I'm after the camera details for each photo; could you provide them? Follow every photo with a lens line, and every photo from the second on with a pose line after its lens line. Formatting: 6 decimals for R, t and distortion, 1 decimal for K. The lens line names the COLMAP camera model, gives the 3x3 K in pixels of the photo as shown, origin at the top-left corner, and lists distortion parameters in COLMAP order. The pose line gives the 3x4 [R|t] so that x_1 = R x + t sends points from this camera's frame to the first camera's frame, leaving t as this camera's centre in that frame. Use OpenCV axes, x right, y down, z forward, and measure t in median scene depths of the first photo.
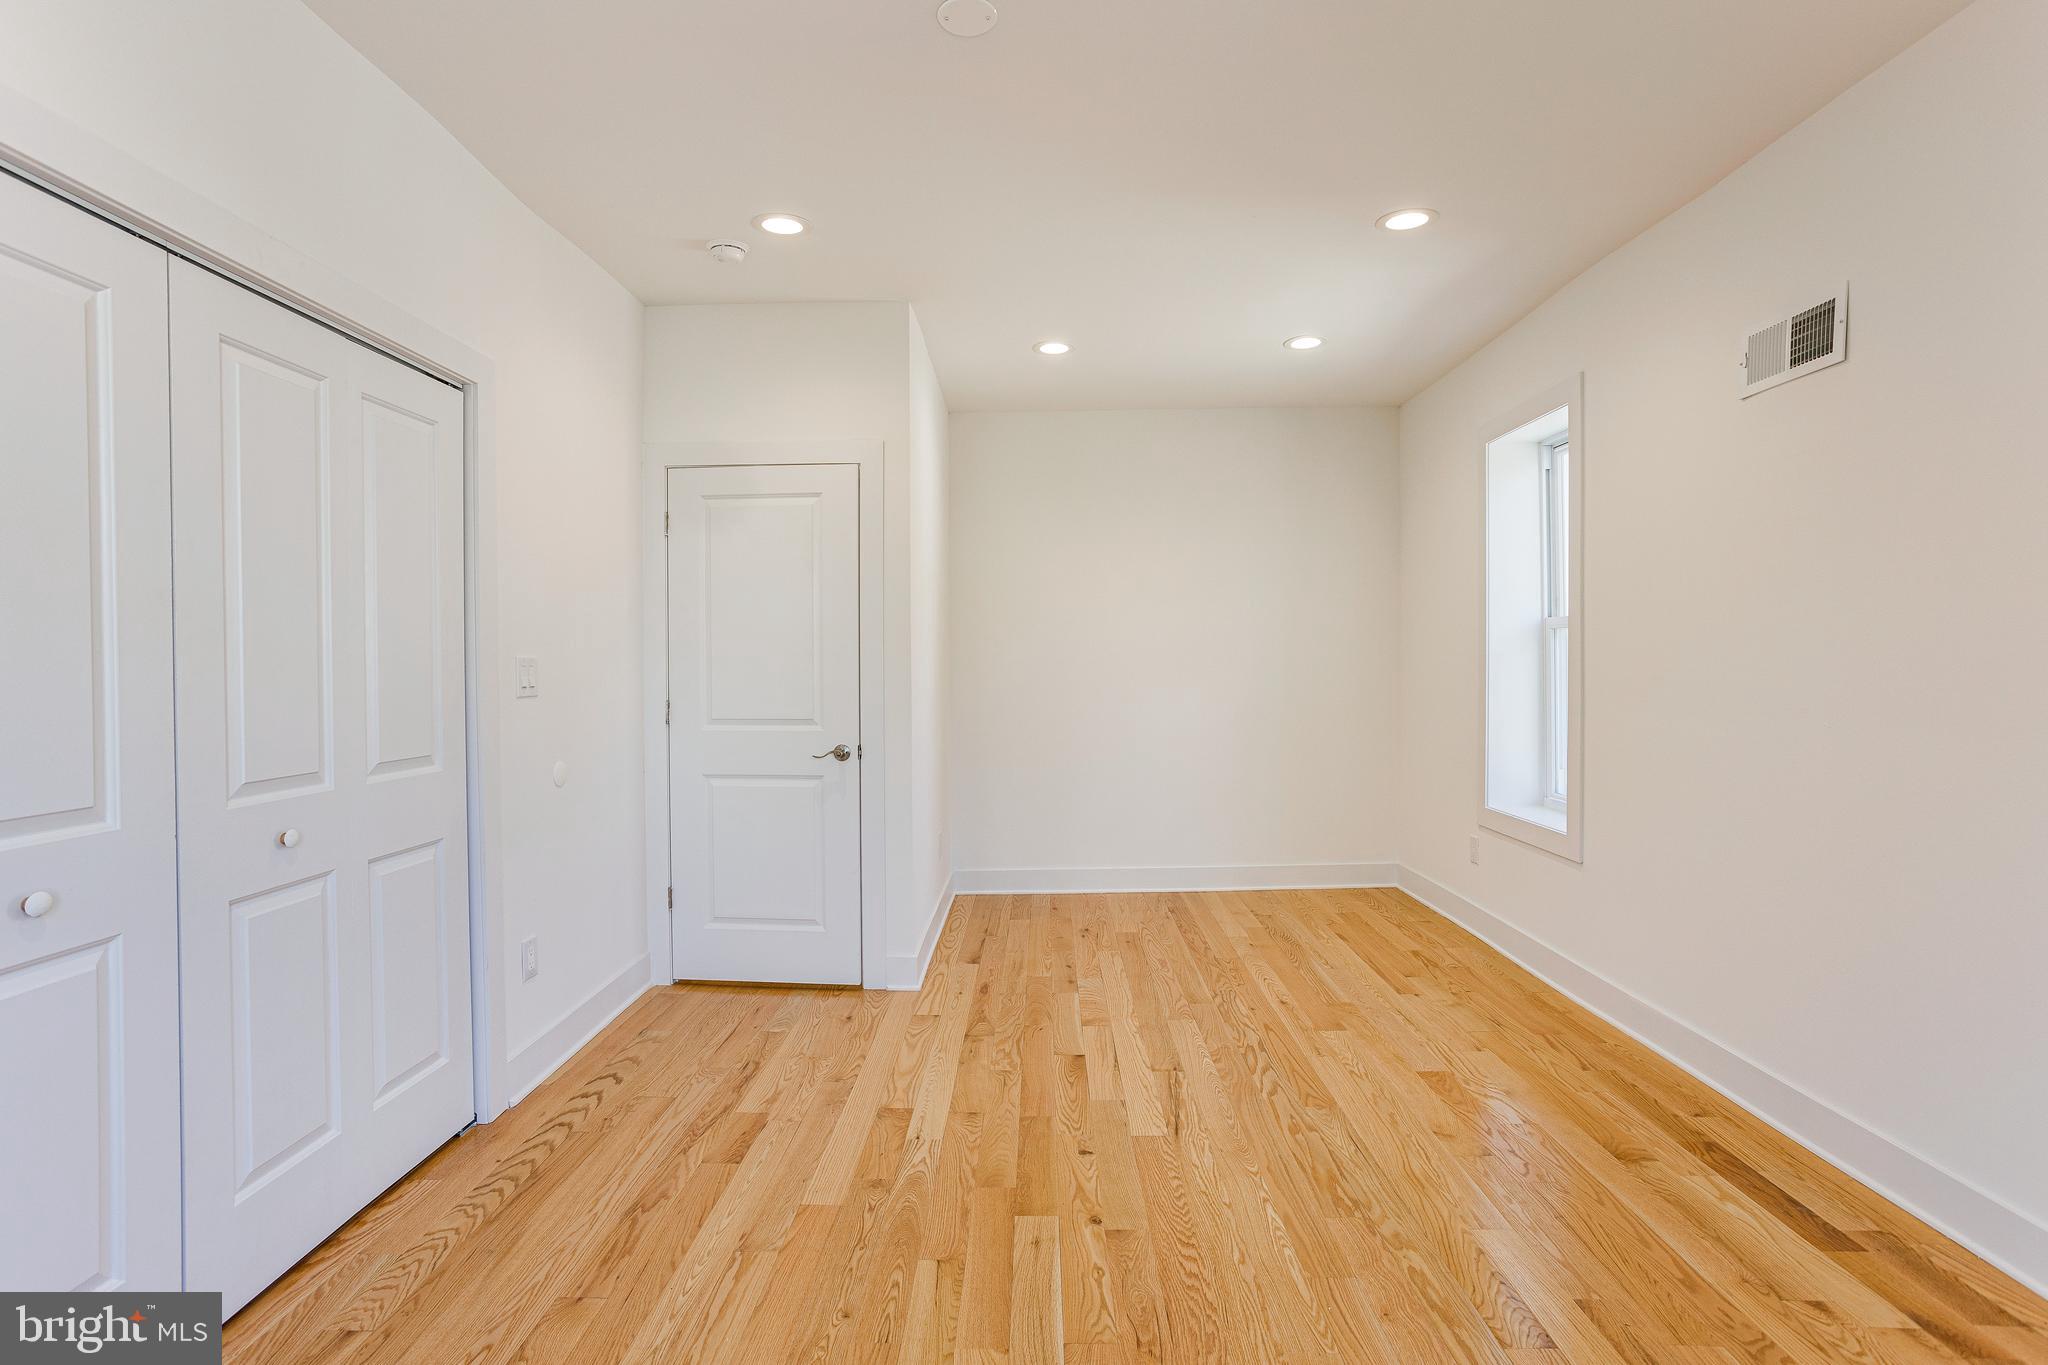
lens RADIAL K [[988.1, 0, 1019.8], [0, 988.1, 677.6], [0, 0, 1]] dist [-0.052292, 0.036353]
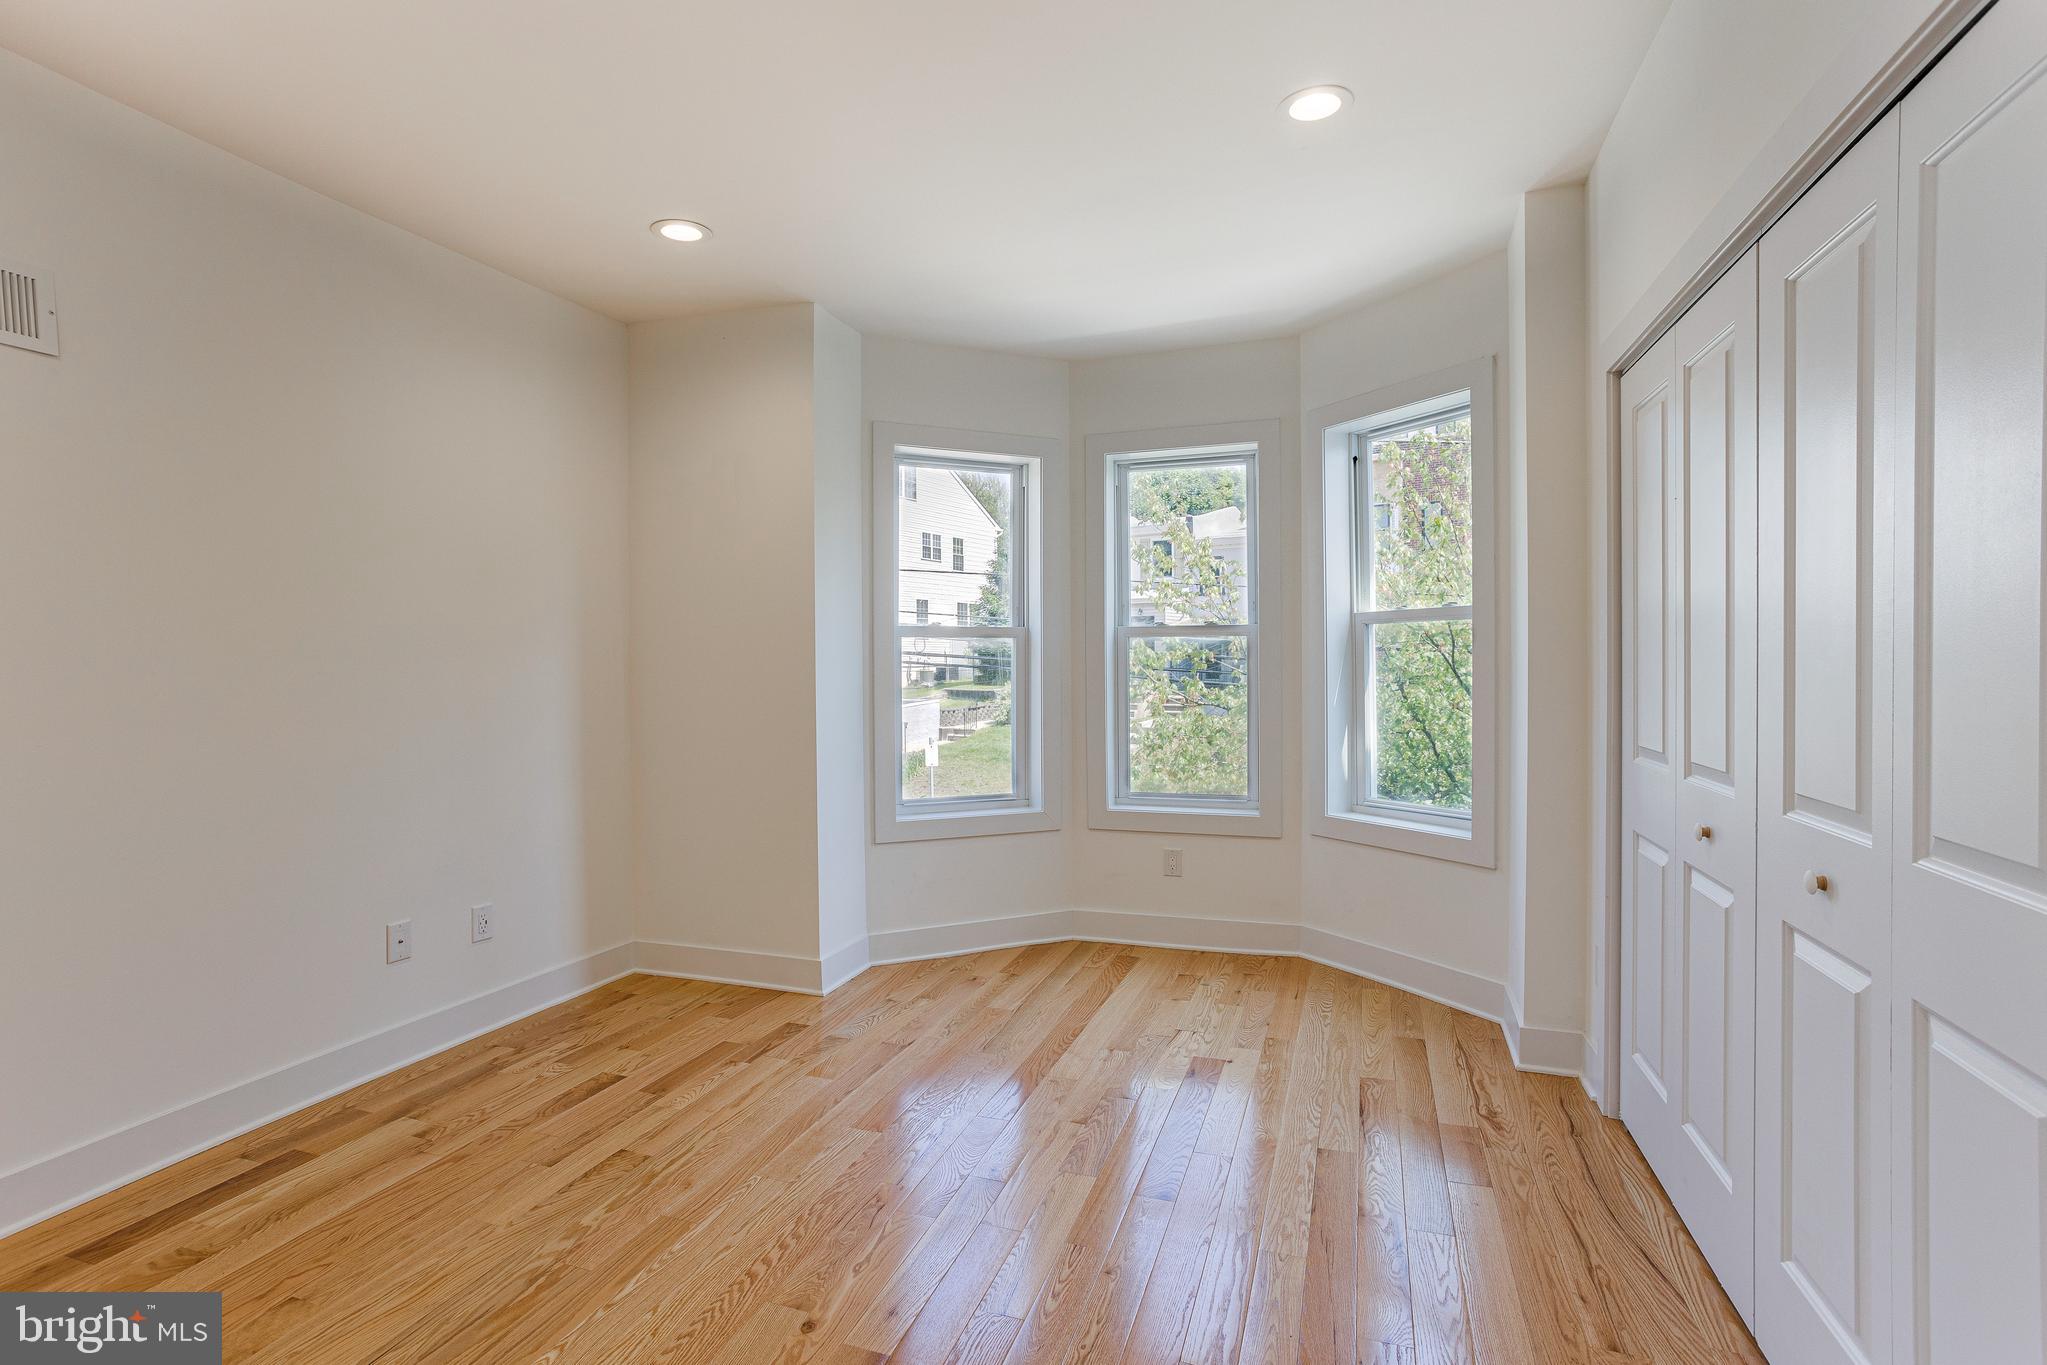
lens RADIAL K [[968.7, 0, 1023.5], [0, 968.7, 682.5], [0, 0, 1]] dist [-0.000726, -0.000067]
pose [[-0.952755, 0.008422, 0.303622, -0.394744], [0.017486, 0.999479, 0.027145, -0.020632], [-0.303235, 0.031171, -0.952406, 1.902484]]
